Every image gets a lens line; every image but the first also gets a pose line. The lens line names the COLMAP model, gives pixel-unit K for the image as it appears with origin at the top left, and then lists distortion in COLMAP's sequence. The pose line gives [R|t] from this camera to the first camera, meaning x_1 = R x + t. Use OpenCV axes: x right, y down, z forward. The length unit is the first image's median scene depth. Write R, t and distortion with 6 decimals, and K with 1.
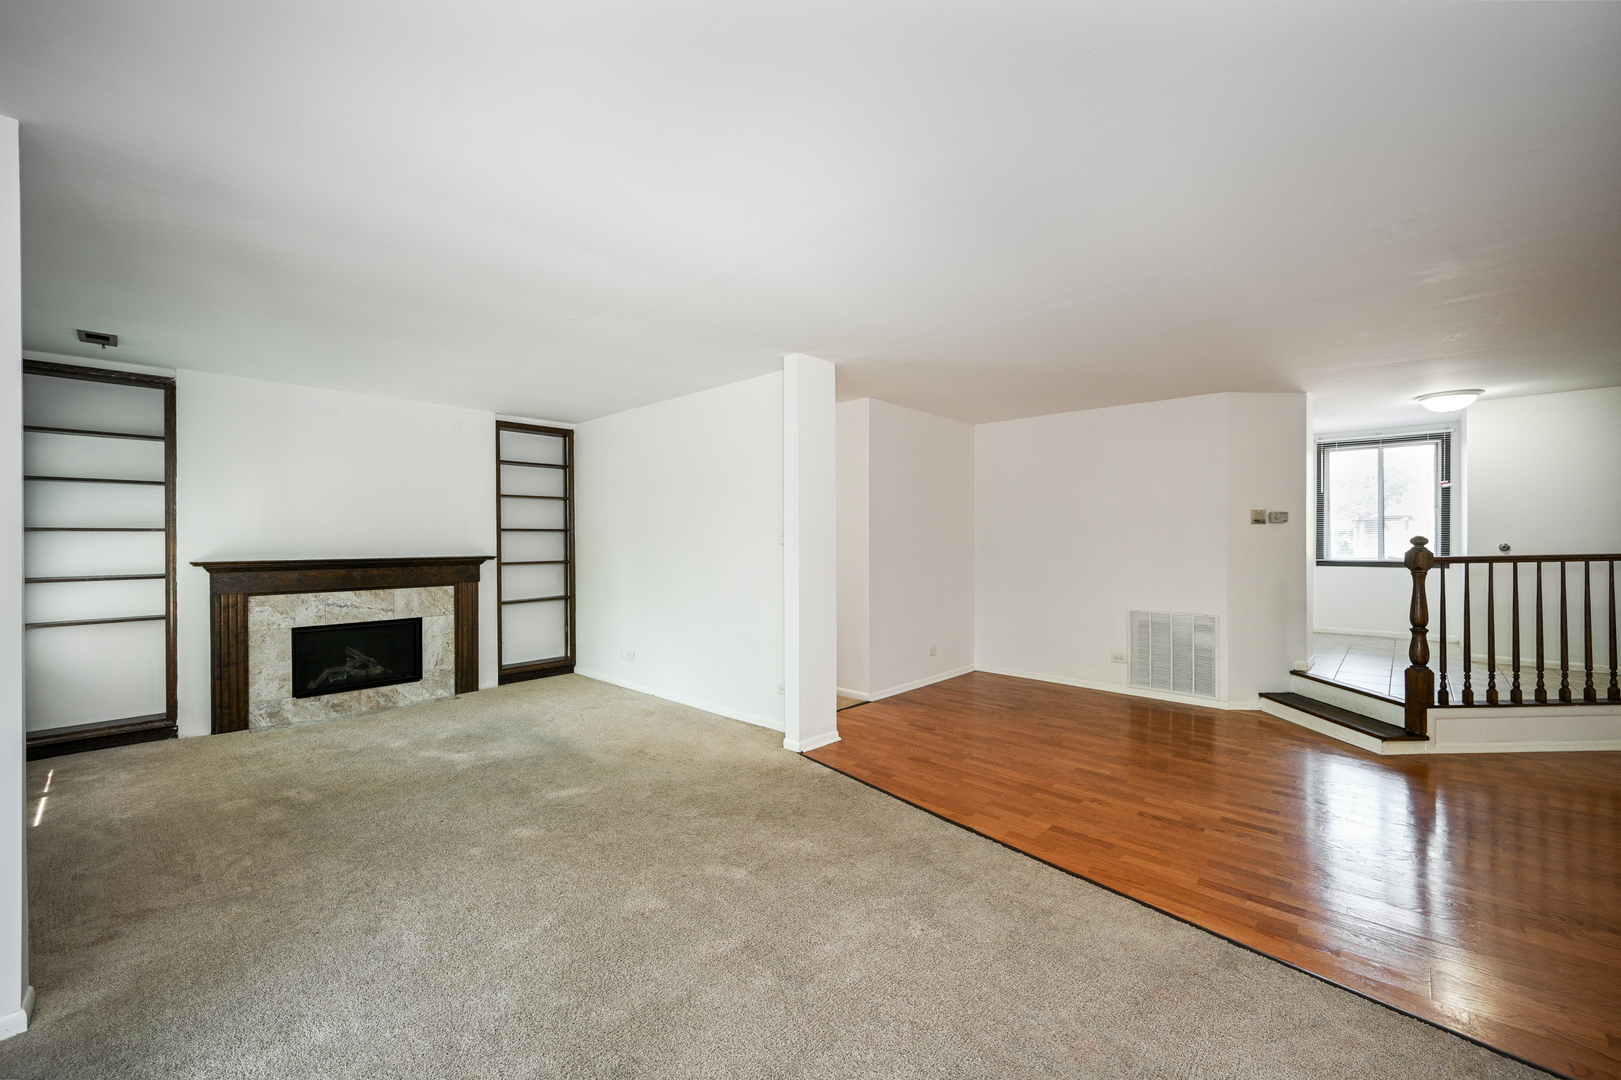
lens RADIAL K [[654.7, 0, 798.0], [0, 654.7, 536.3], [0, 0, 1]] dist [0.002206, 0.000168]
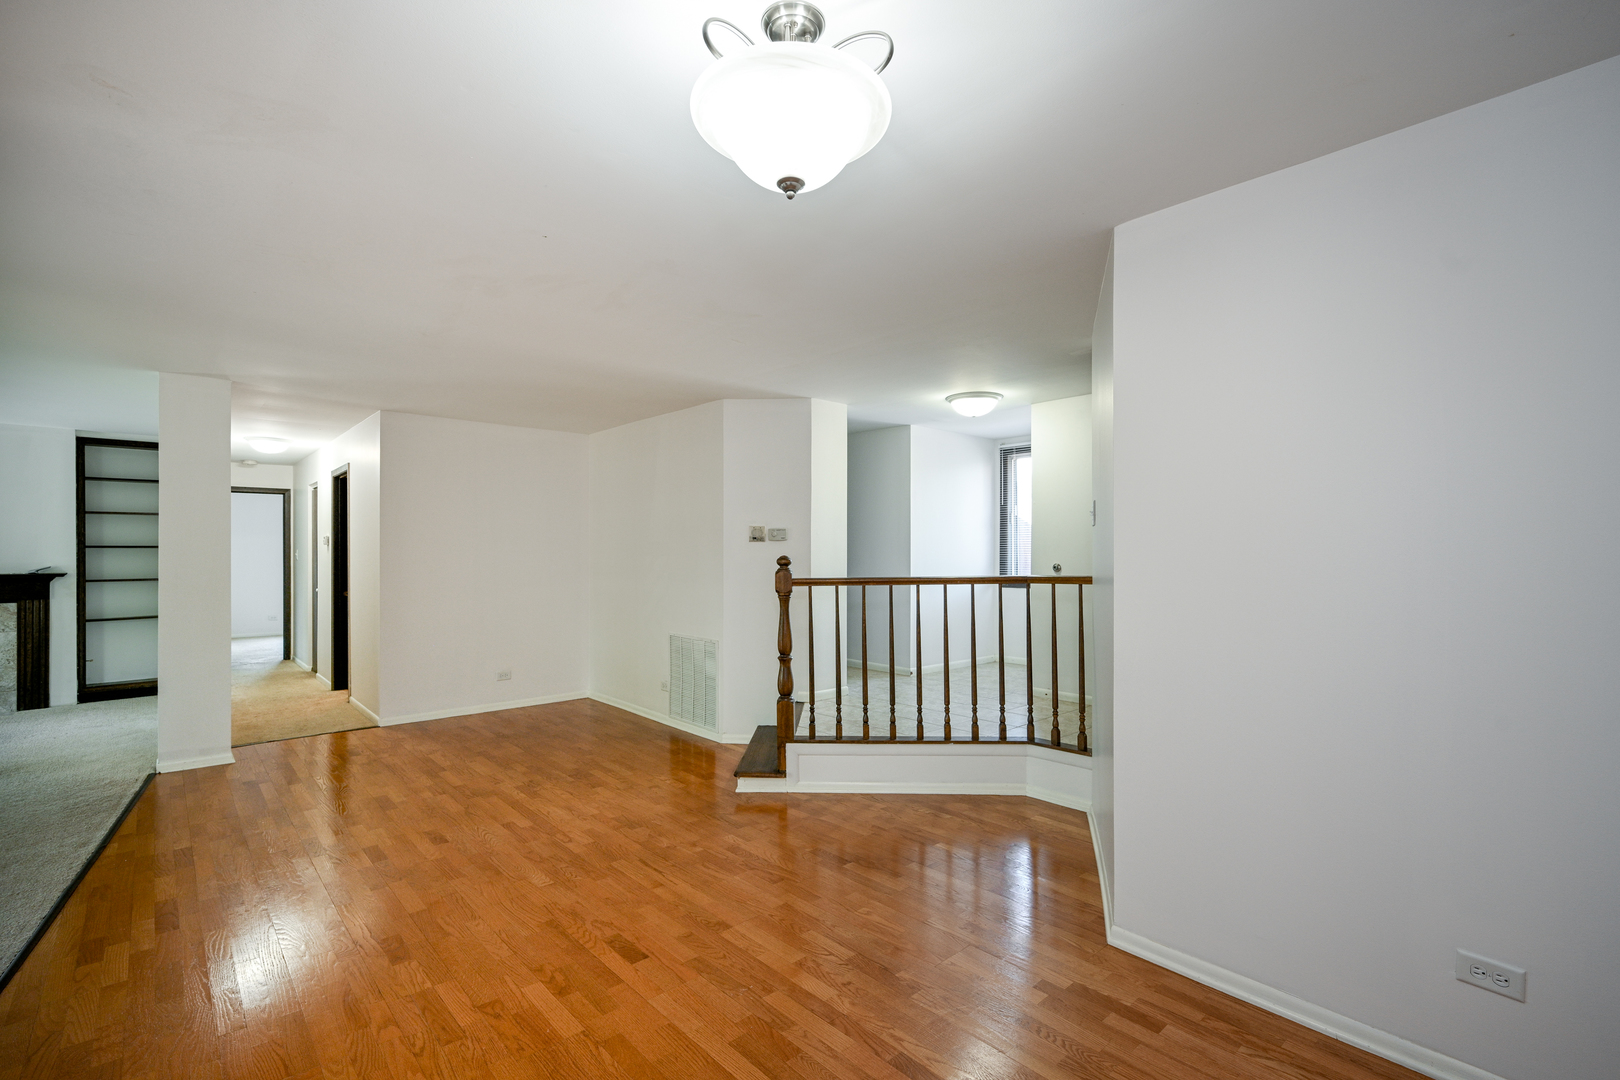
lens RADIAL K [[739.4, 0, 814.1], [0, 739.4, 548.2], [0, 0, 1]] dist [0.000384, 0.000663]
pose [[0.996560, 0.000953, -0.082866, 0.868365], [-0.000993, 0.999999, -0.000436, -0.009383], [0.082865, 0.000517, 0.996561, -0.028711]]
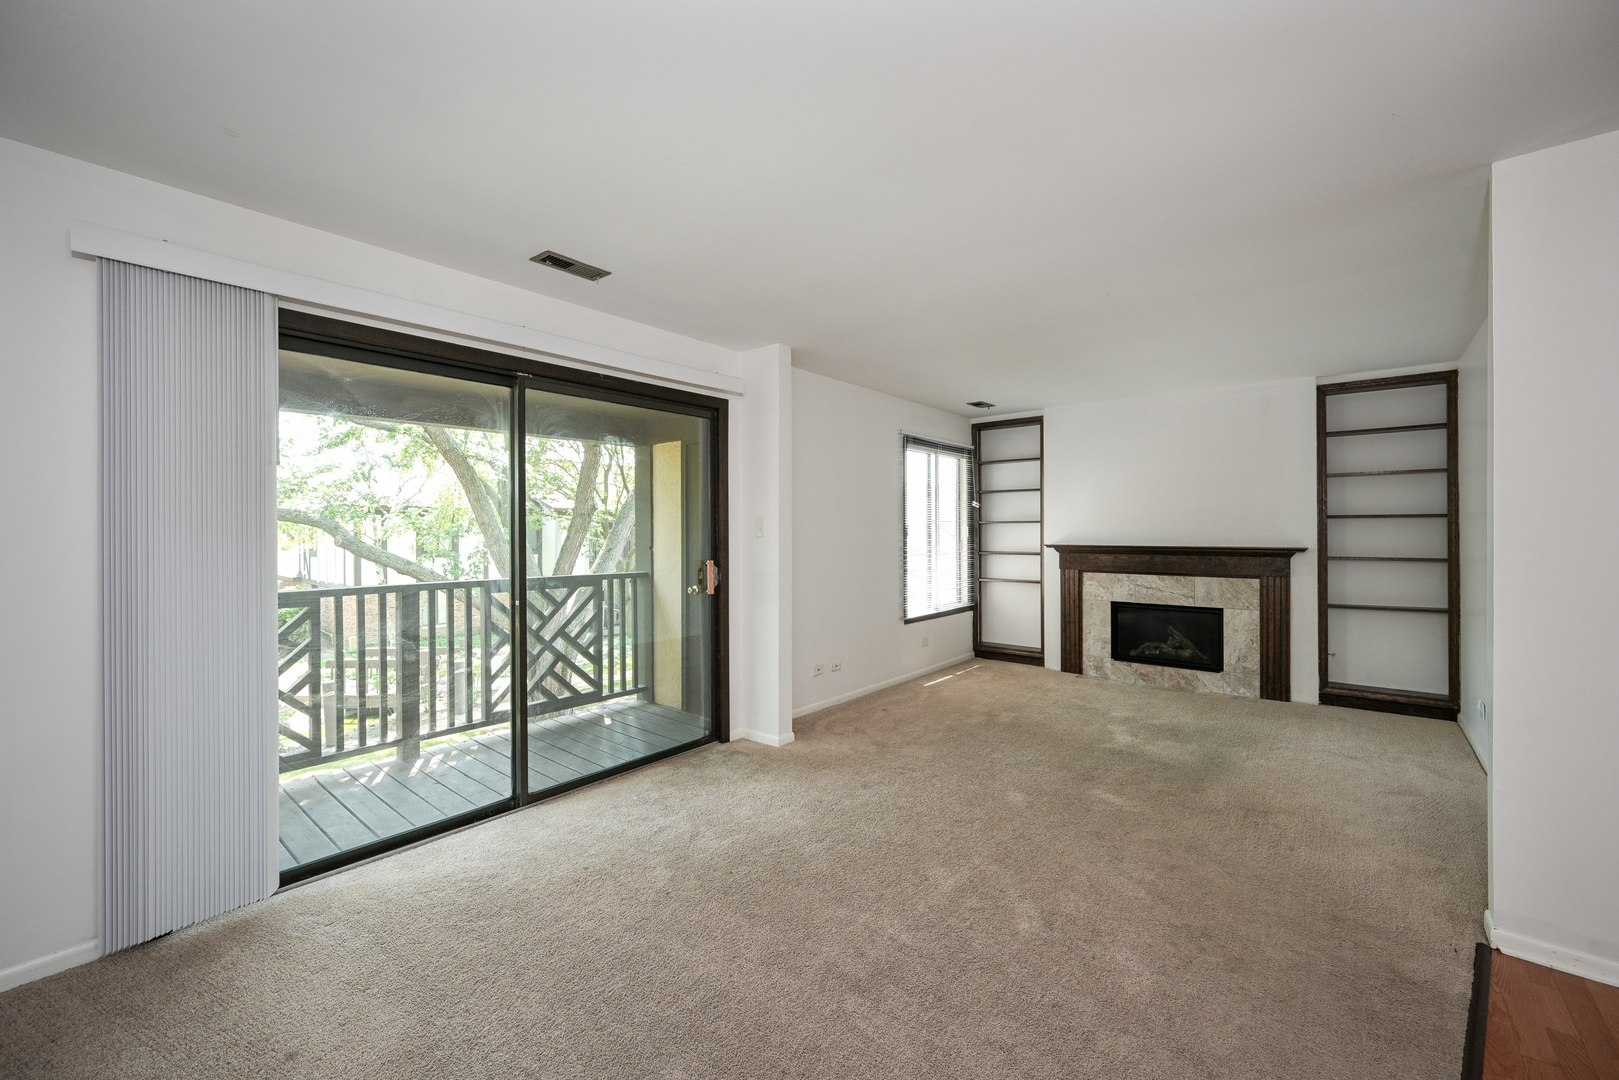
lens RADIAL K [[651.8, 0, 809.1], [0, 651.8, 527.3], [0, 0, 1]] dist [0.001421, 0.000145]
pose [[0.065629, 0.000601, -0.997844, 0.380226], [0.004396, 0.999990, 0.000892, -0.000483], [0.997834, -0.004445, 0.065626, 0.348194]]
